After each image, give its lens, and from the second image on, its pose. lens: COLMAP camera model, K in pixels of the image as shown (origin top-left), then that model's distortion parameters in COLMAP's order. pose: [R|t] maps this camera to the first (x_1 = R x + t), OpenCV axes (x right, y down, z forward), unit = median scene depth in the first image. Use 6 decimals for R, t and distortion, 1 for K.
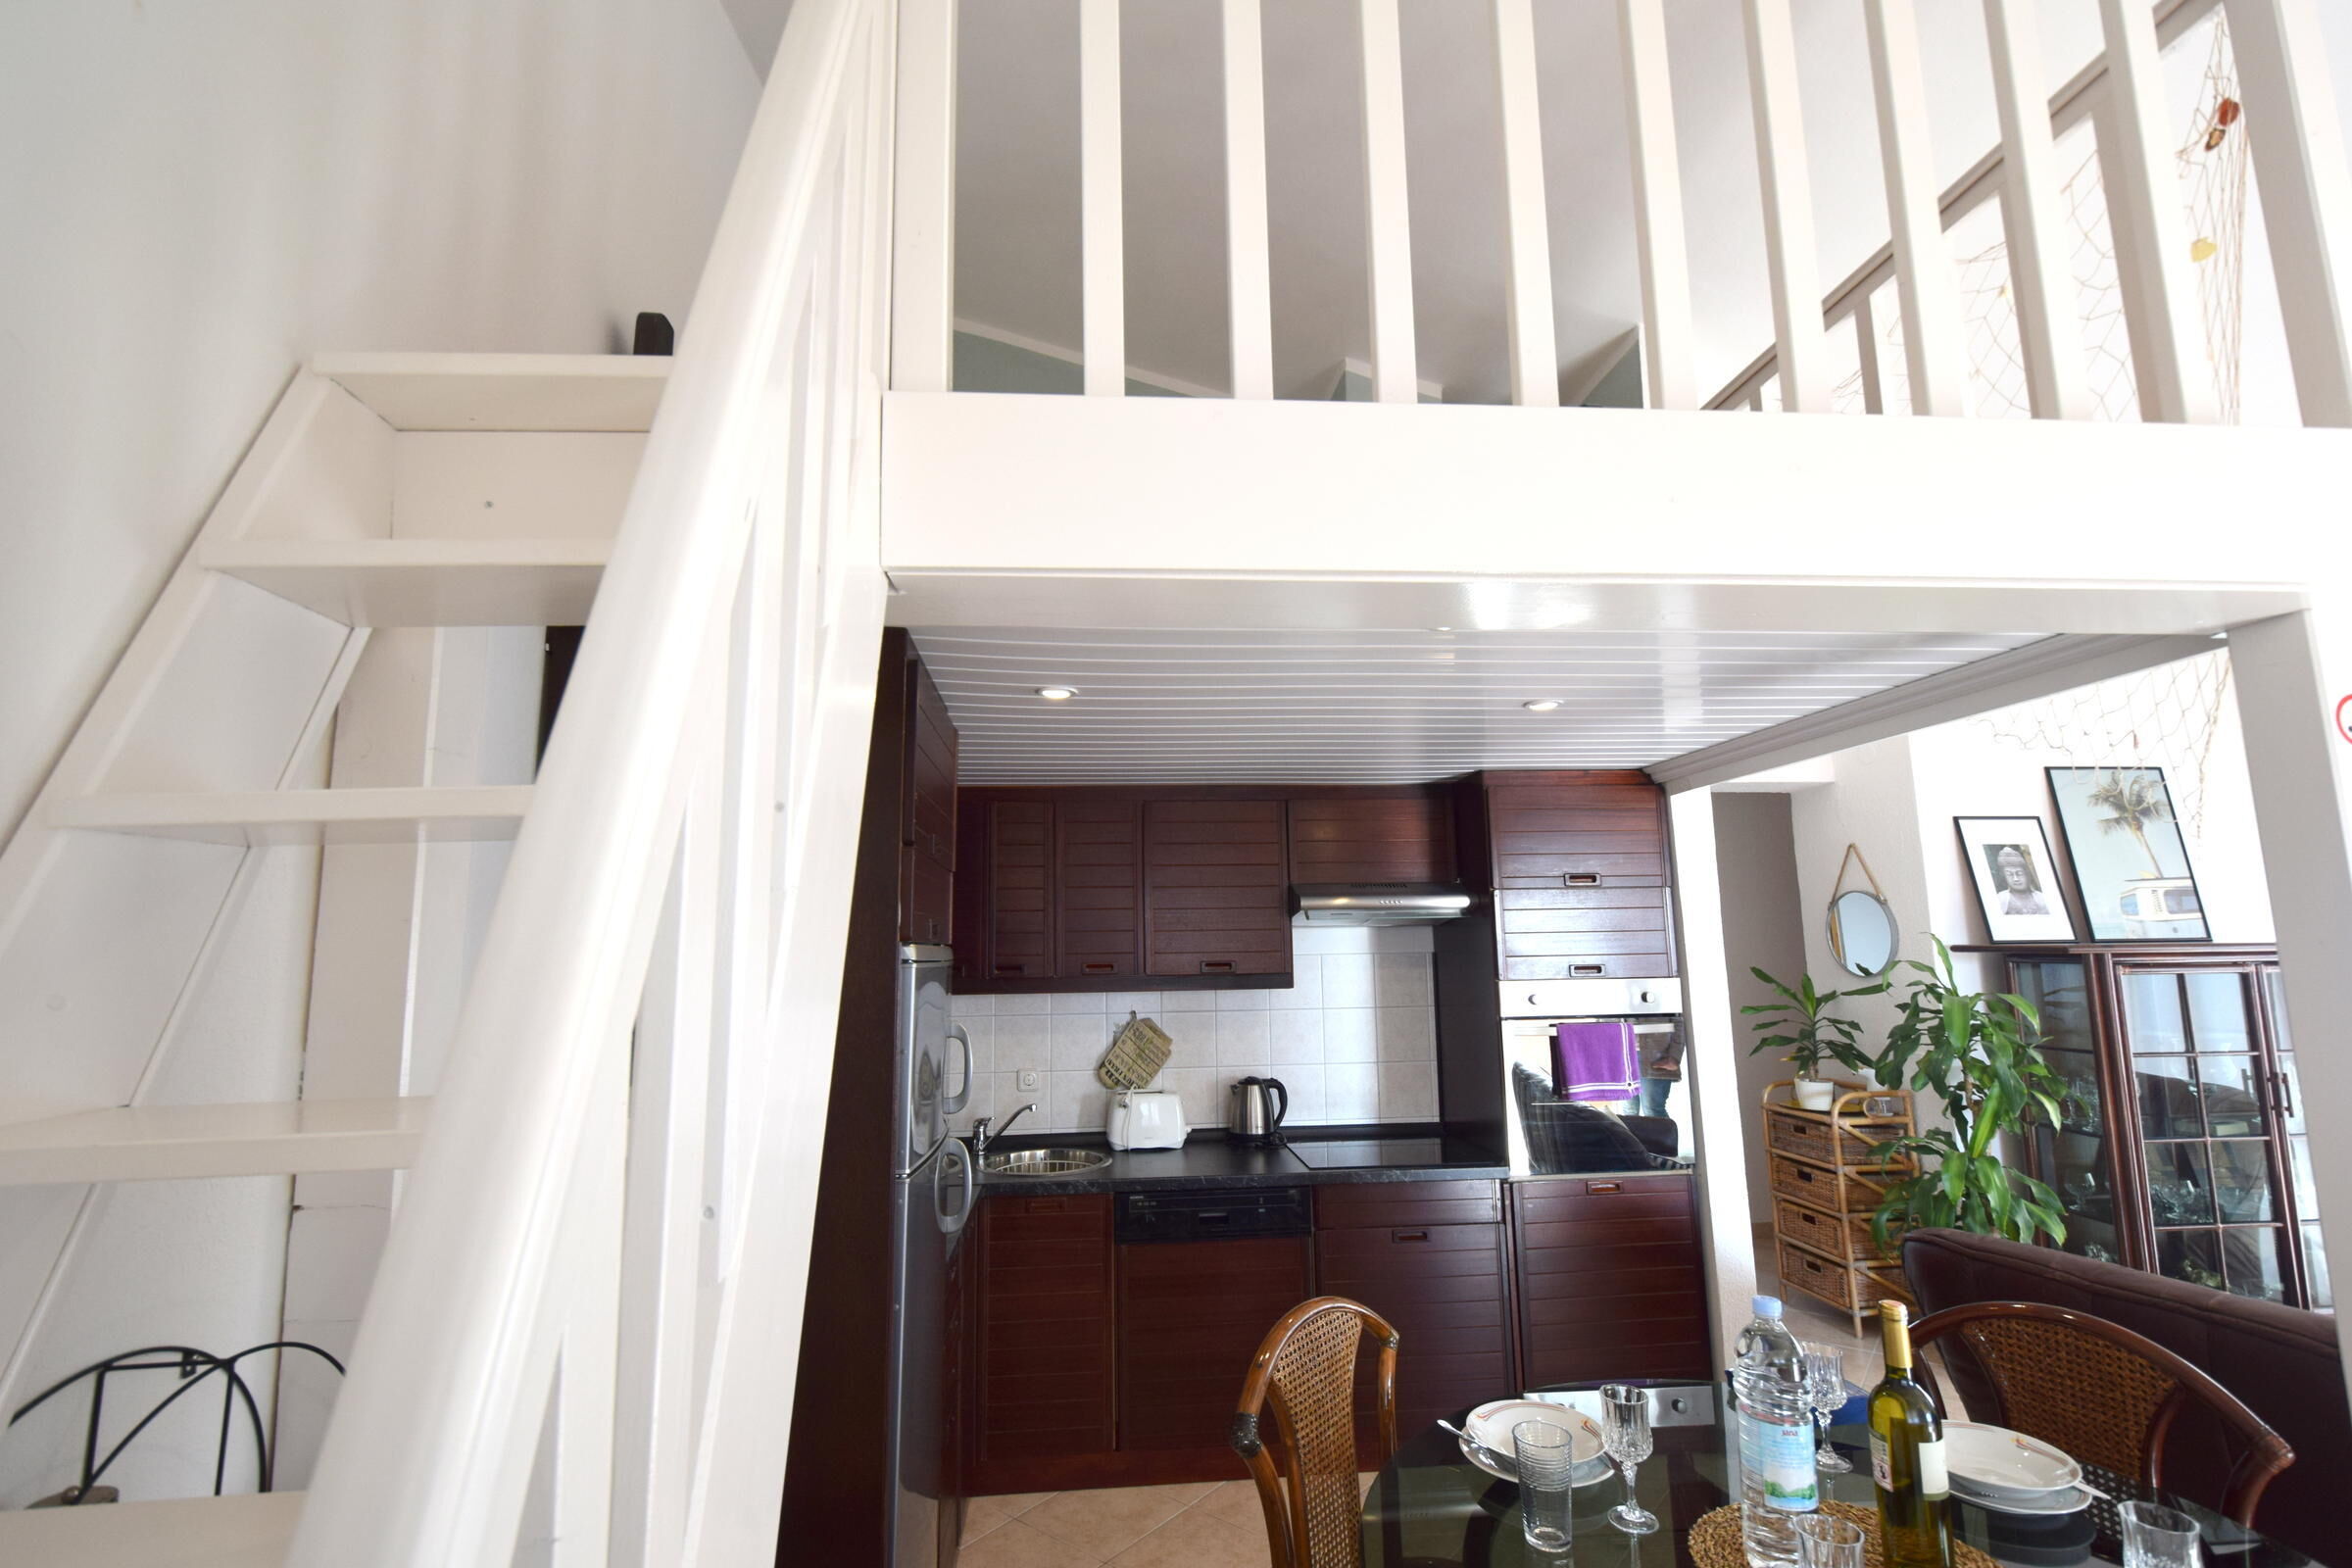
lens RADIAL K [[1018.8, 0, 1182.9], [0, 1018.8, 810.4], [0, 0, 1]] dist [0.008969, -0.009173]
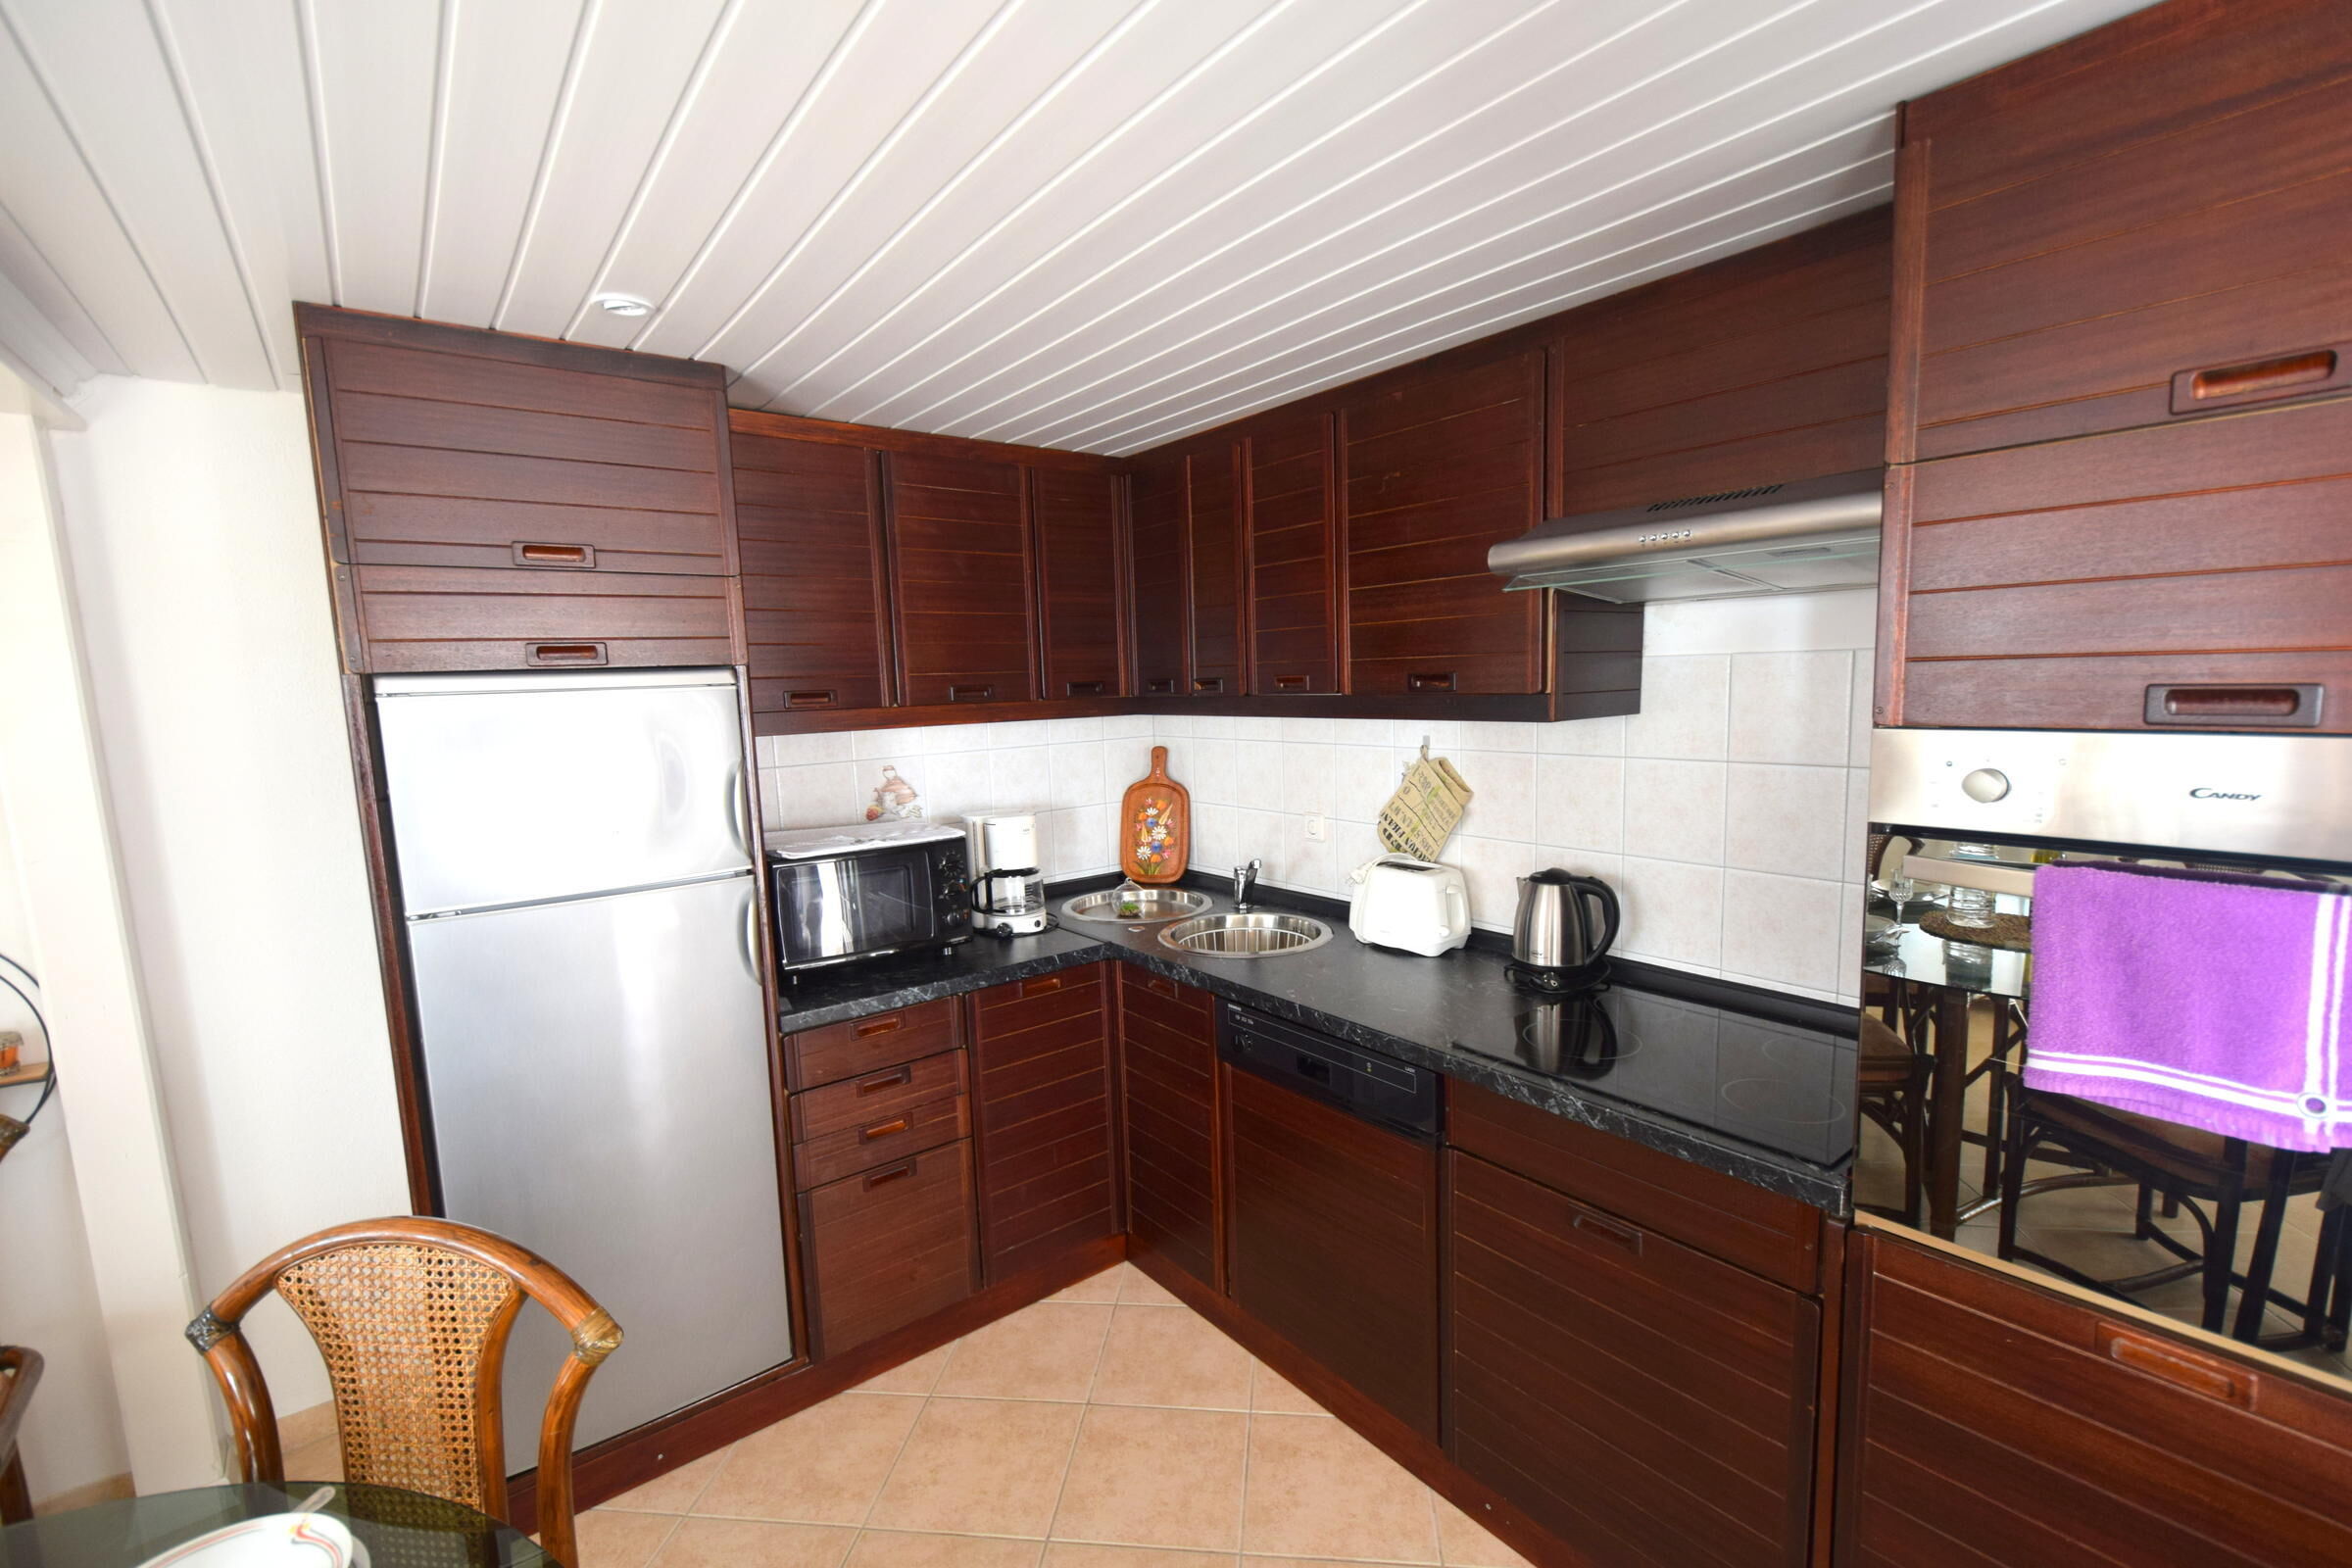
lens RADIAL K [[1021.7, 0, 1171.9], [0, 1021.7, 805.7], [0, 0, 1]] dist [-0.005074, -0.000976]
pose [[0.546130, 0.103945, -0.831226, 0.441732], [0.139853, 0.967032, 0.212814, 0.075247], [0.825944, -0.232474, 0.513588, 0.550469]]
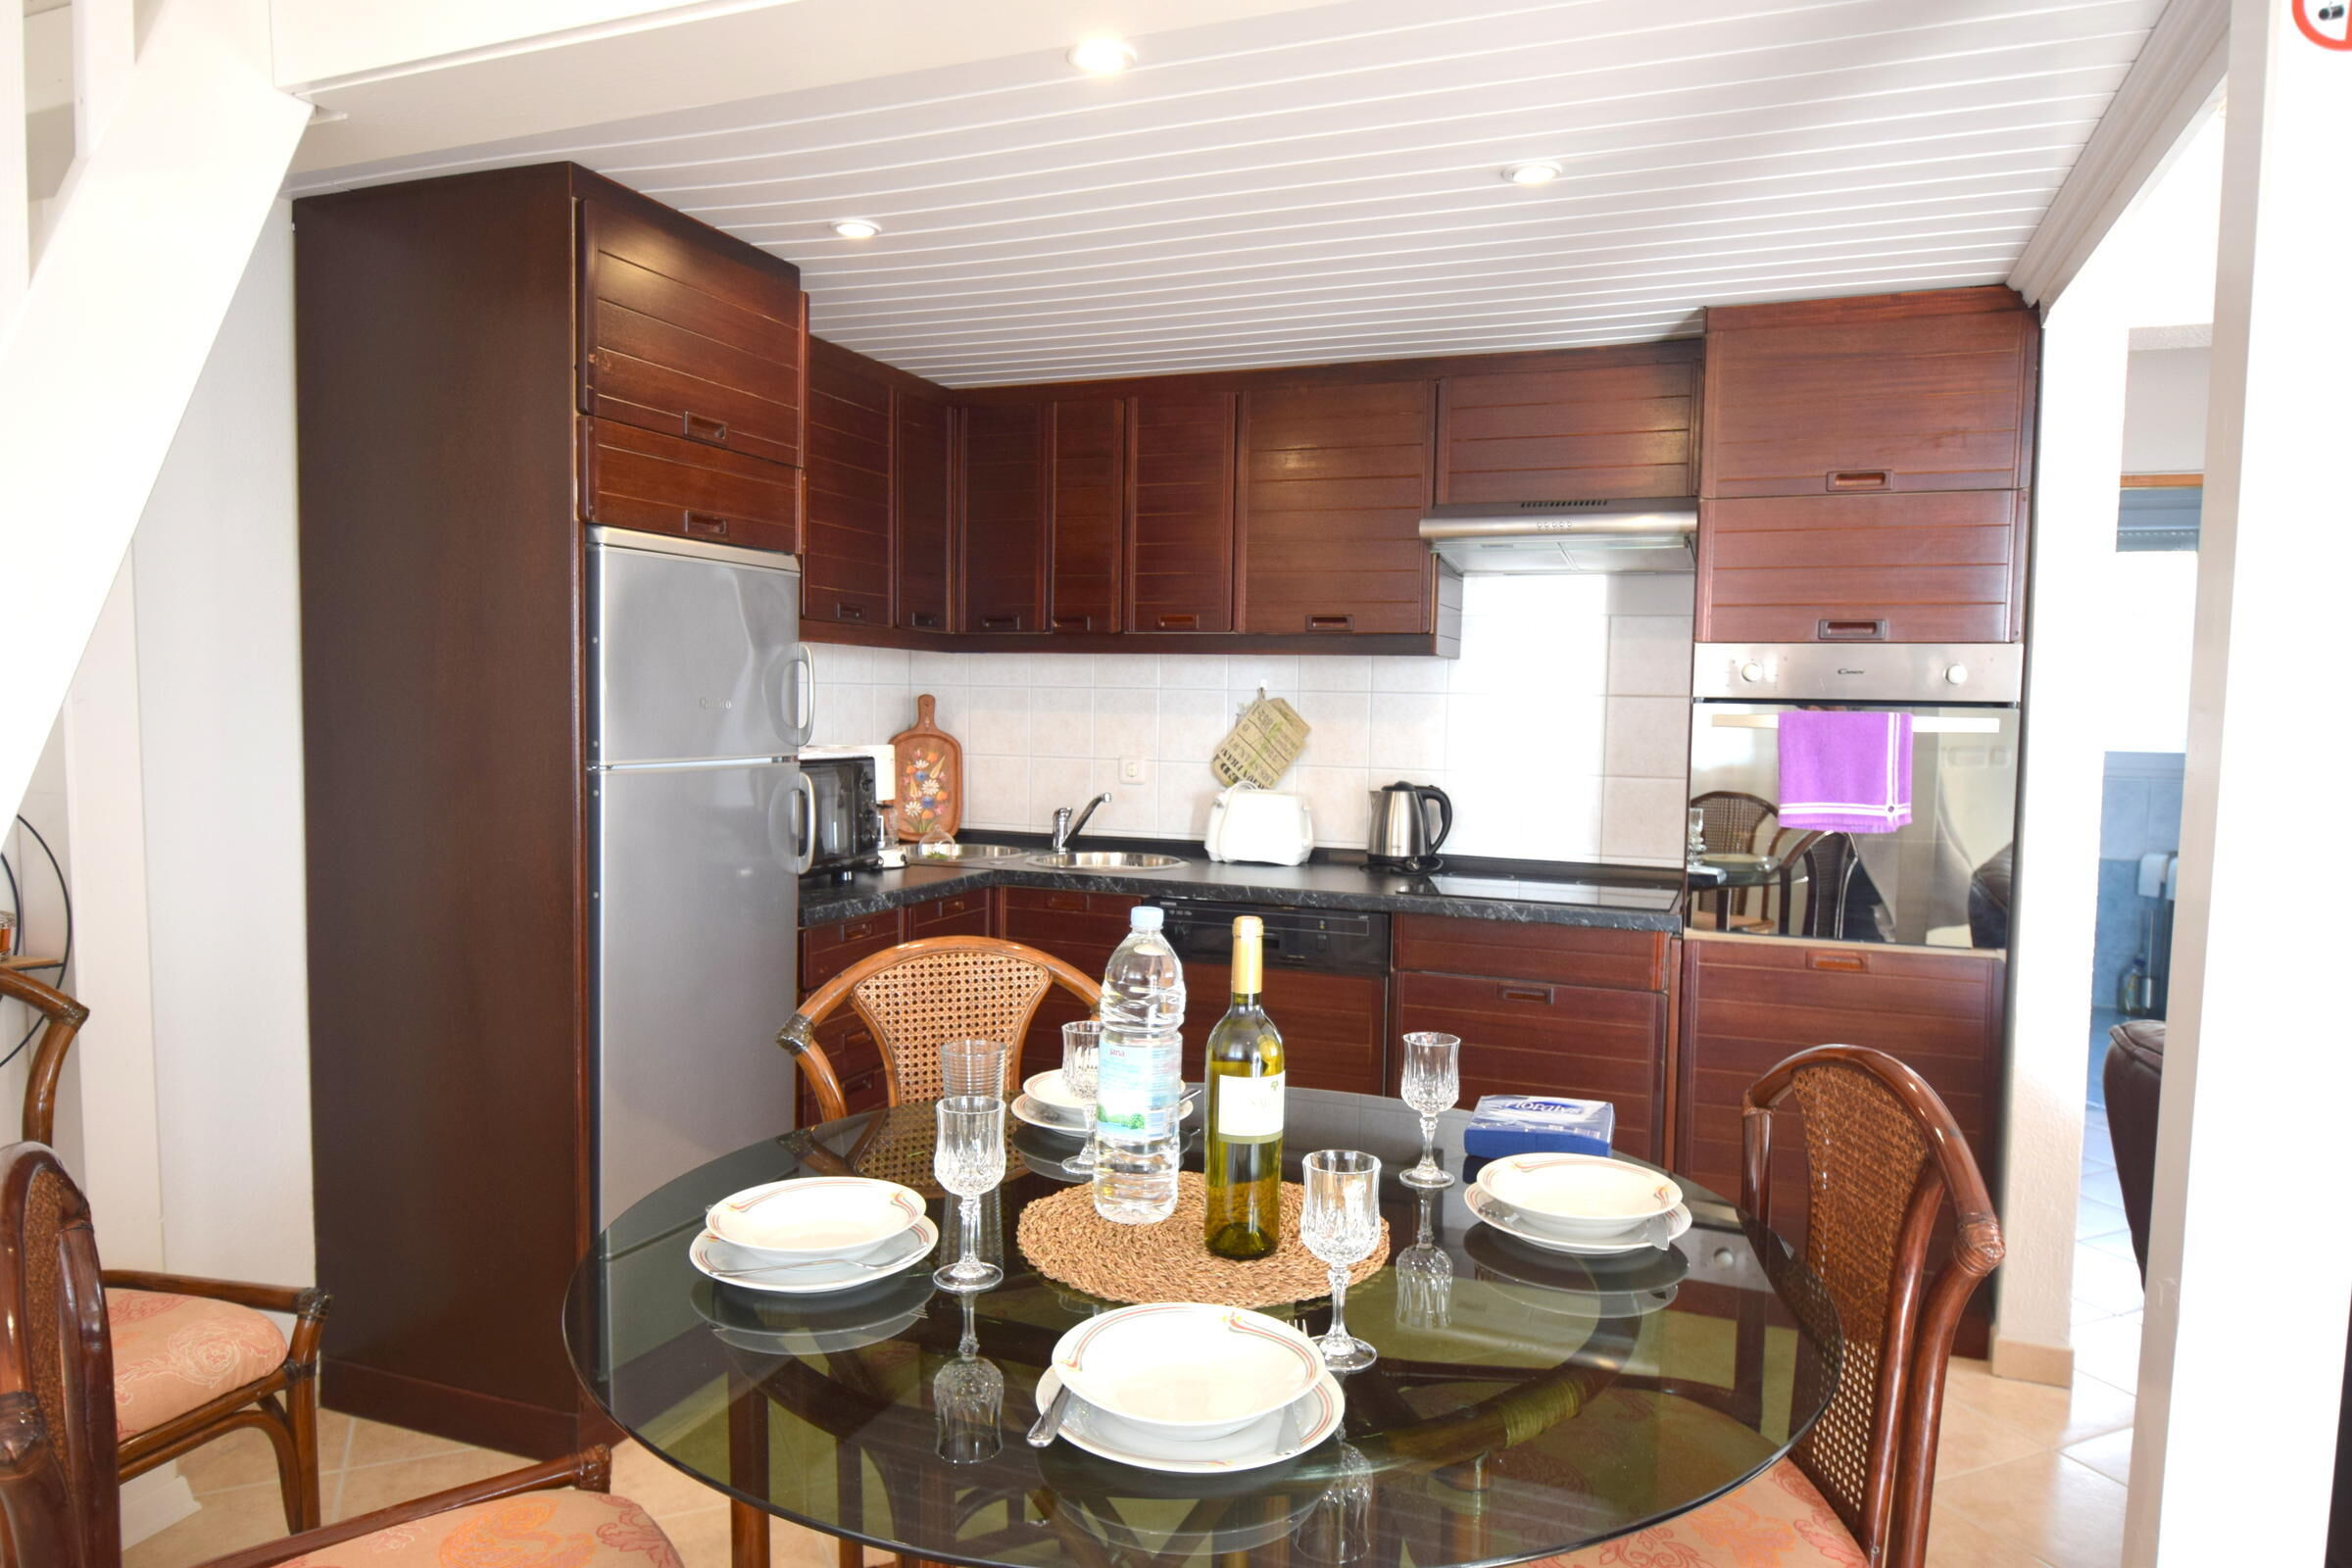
lens RADIAL K [[1500.3, 0, 1173.8], [0, 1500.3, 804.4], [0, 0, 1]] dist [-0.003420, -0.002129]
pose [[0.895675, 0.064531, -0.440002, 0.404449], [0.029259, 0.978721, 0.203100, 0.059489], [0.443745, -0.194785, 0.874728, -0.000041]]
